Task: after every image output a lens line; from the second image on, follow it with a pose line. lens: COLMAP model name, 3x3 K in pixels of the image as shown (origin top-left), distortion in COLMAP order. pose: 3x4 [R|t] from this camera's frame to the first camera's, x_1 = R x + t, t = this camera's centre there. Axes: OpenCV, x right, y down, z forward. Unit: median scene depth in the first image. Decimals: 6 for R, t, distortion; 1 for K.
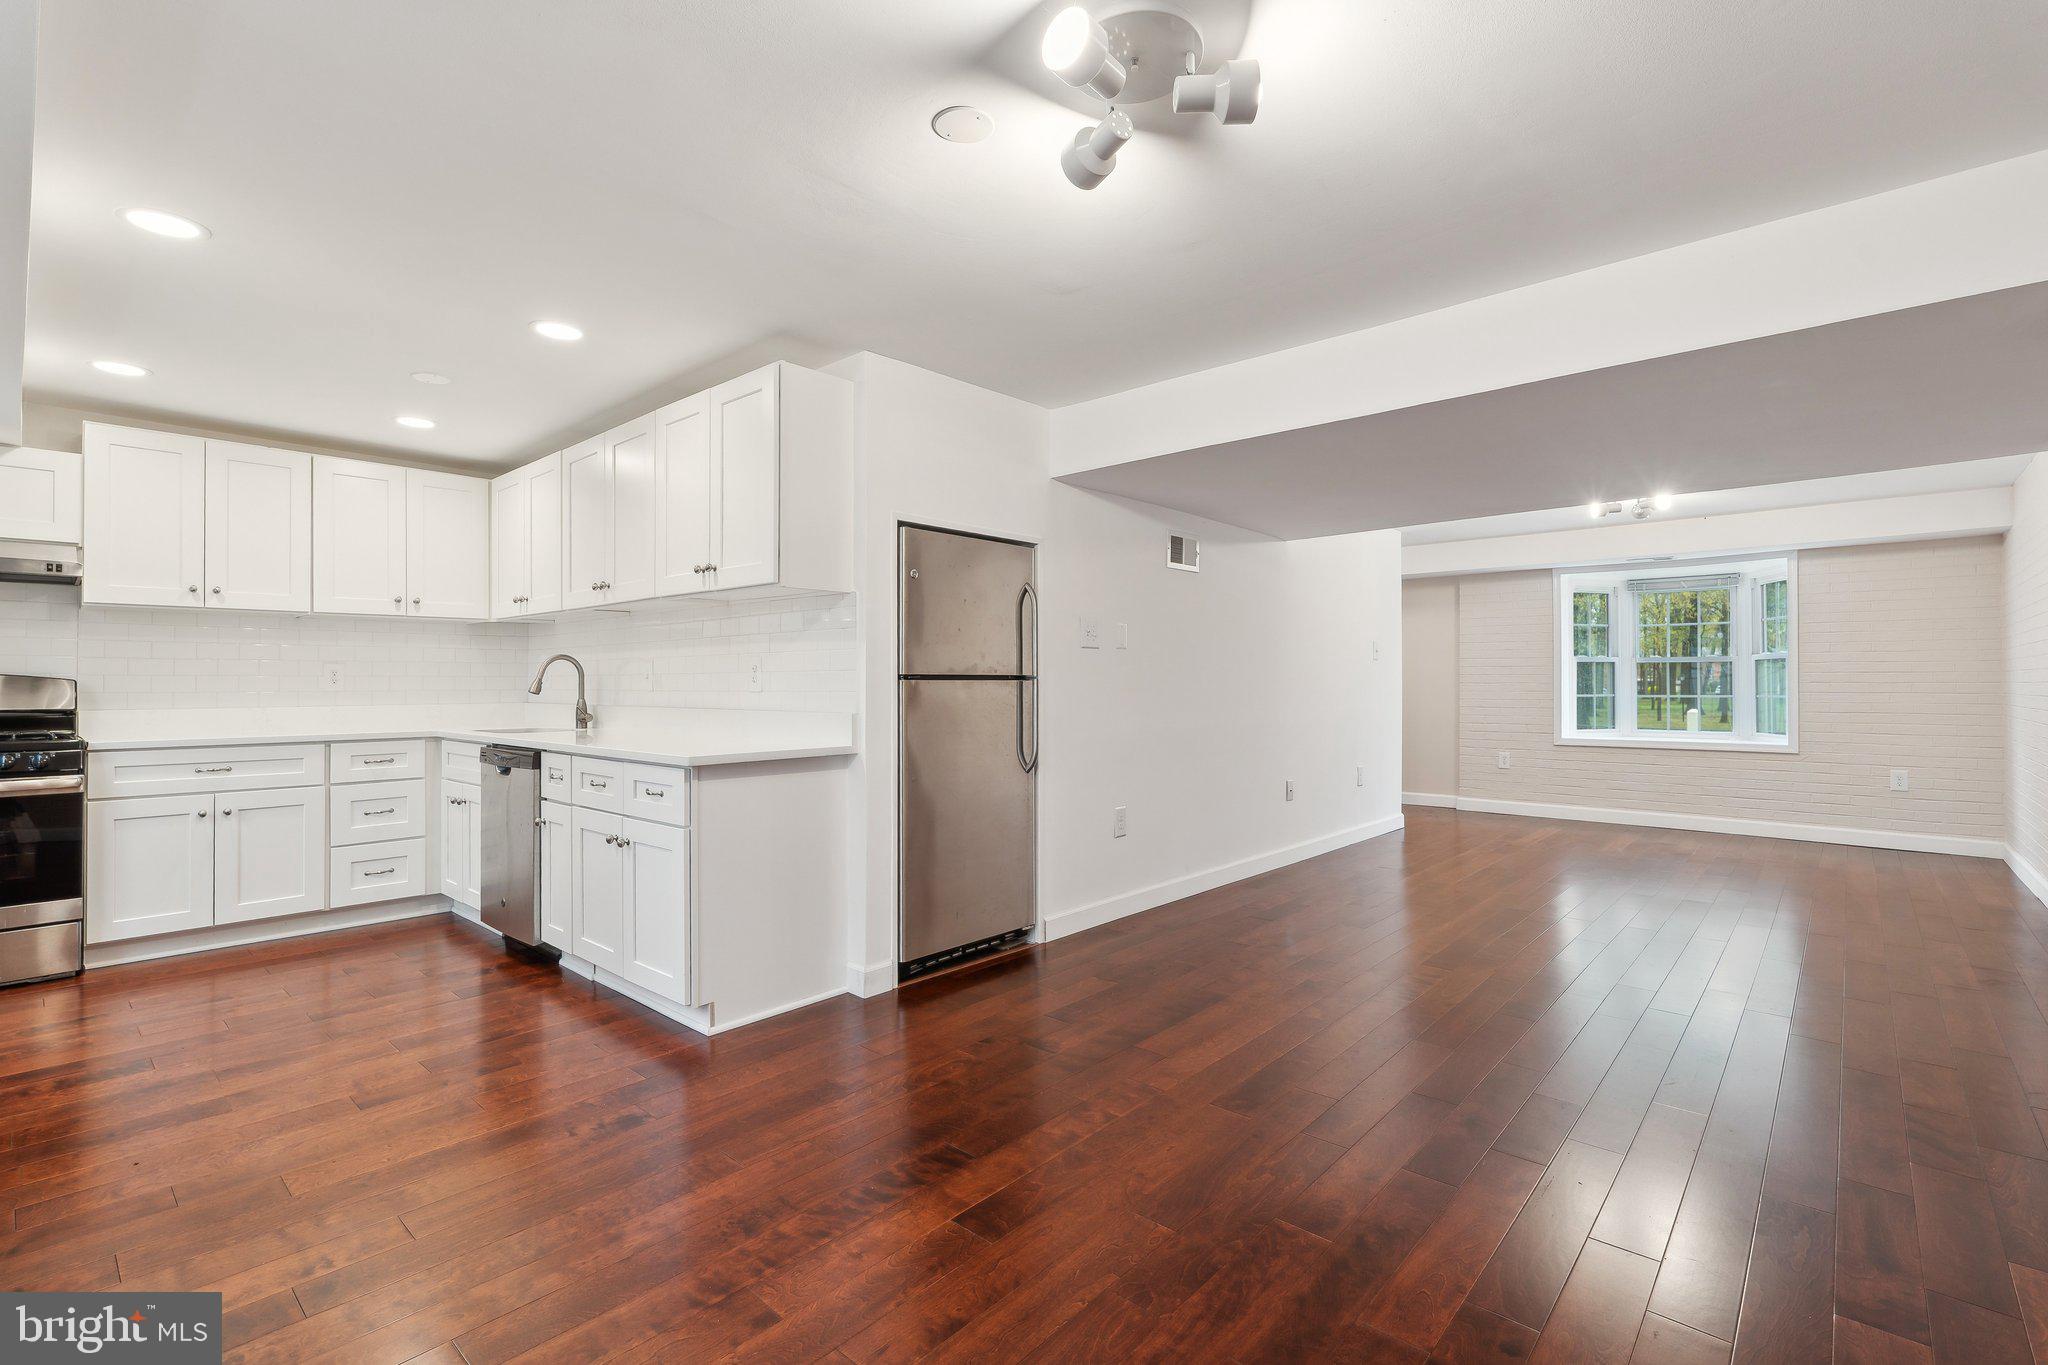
lens RADIAL K [[910.4, 0, 1017.8], [0, 910.4, 672.3], [0, 0, 1]] dist [0.000370, -0.001323]
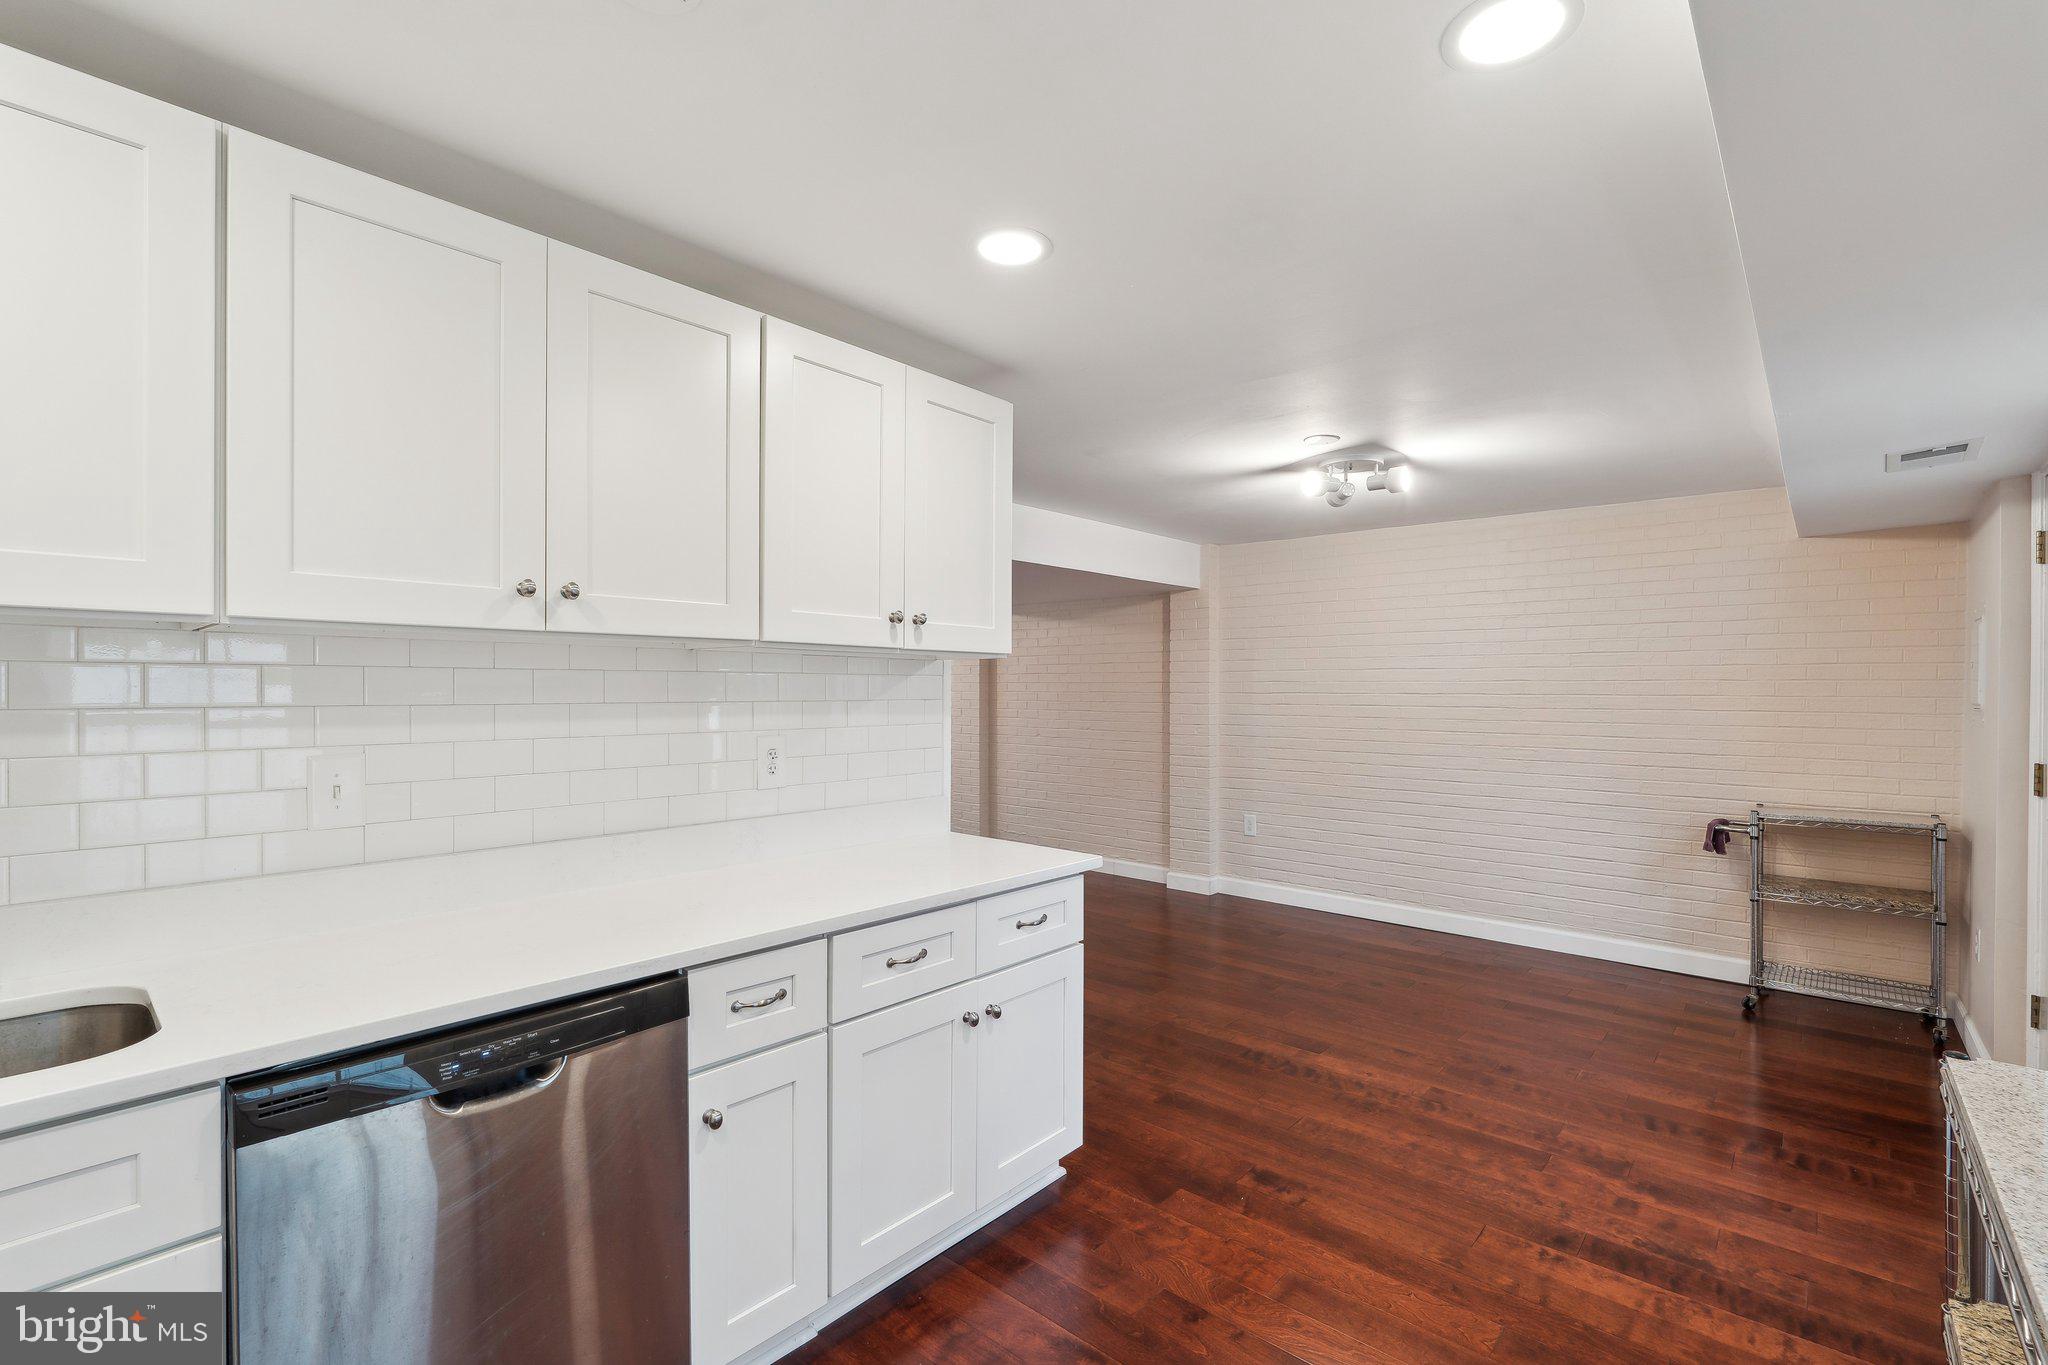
lens RADIAL K [[910.4, 0, 1018.5], [0, 910.4, 689.0], [0, 0, 1]] dist [0.000370, -0.001323]
pose [[0.000664, -0.000116, 1.000000, -0.867342], [-0.012918, 0.999917, 0.000125, -0.048674], [-0.999916, -0.012918, 0.000662, 0.747675]]
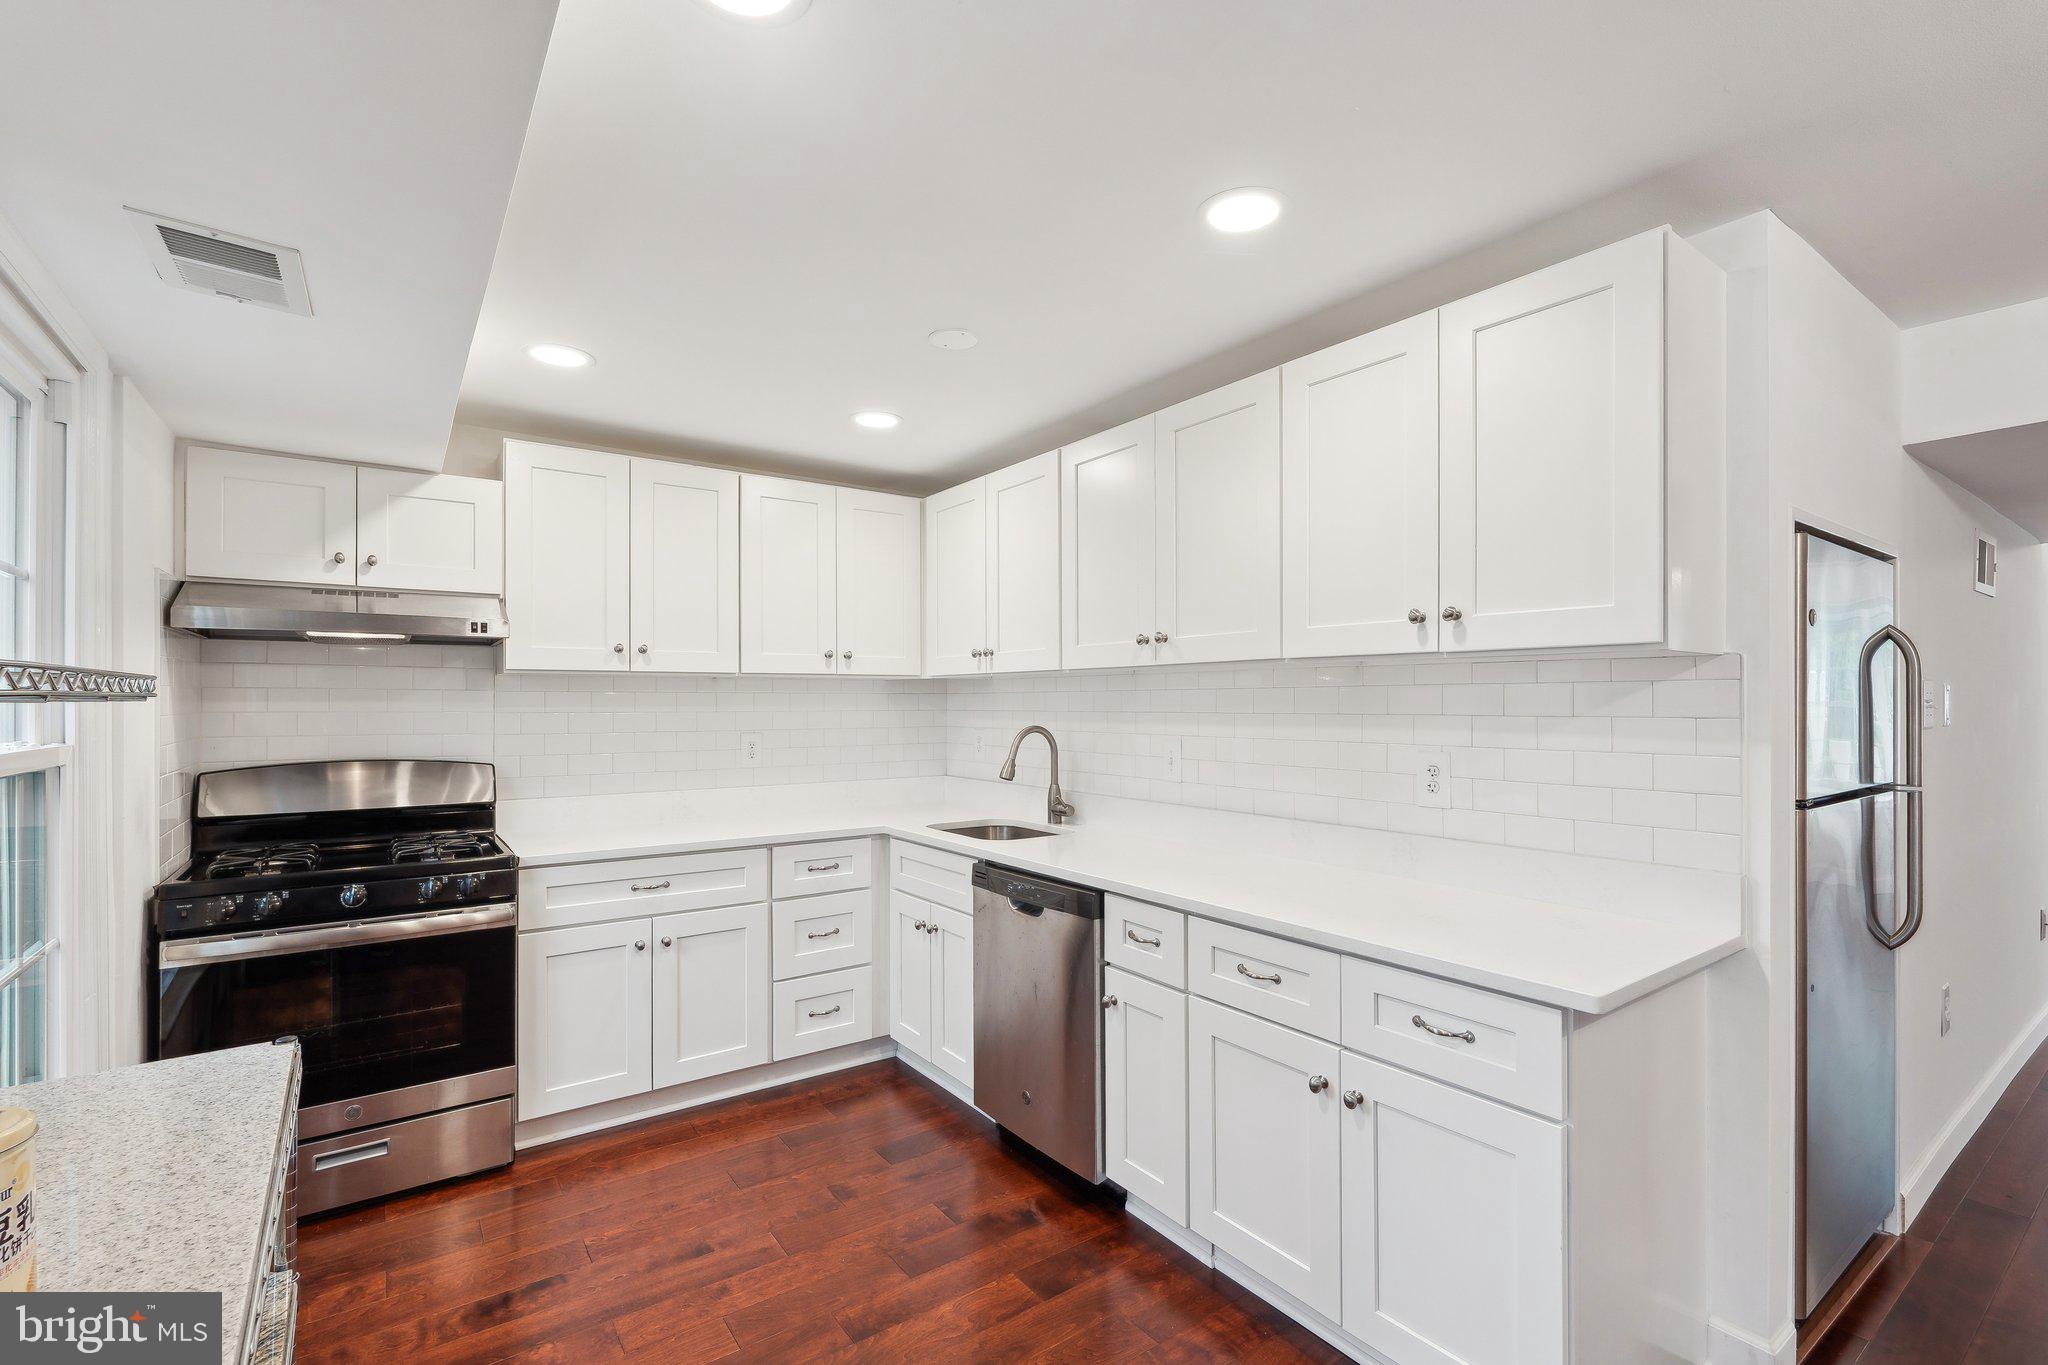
lens RADIAL K [[910.4, 0, 1043.9], [0, 910.4, 696.8], [0, 0, 1]] dist [0.000370, -0.001323]
pose [[0.978851, -0.000138, -0.204573, -0.384986], [0.000837, 0.999994, 0.003329, -0.051973], [0.204571, -0.003430, 0.978846, 0.304222]]
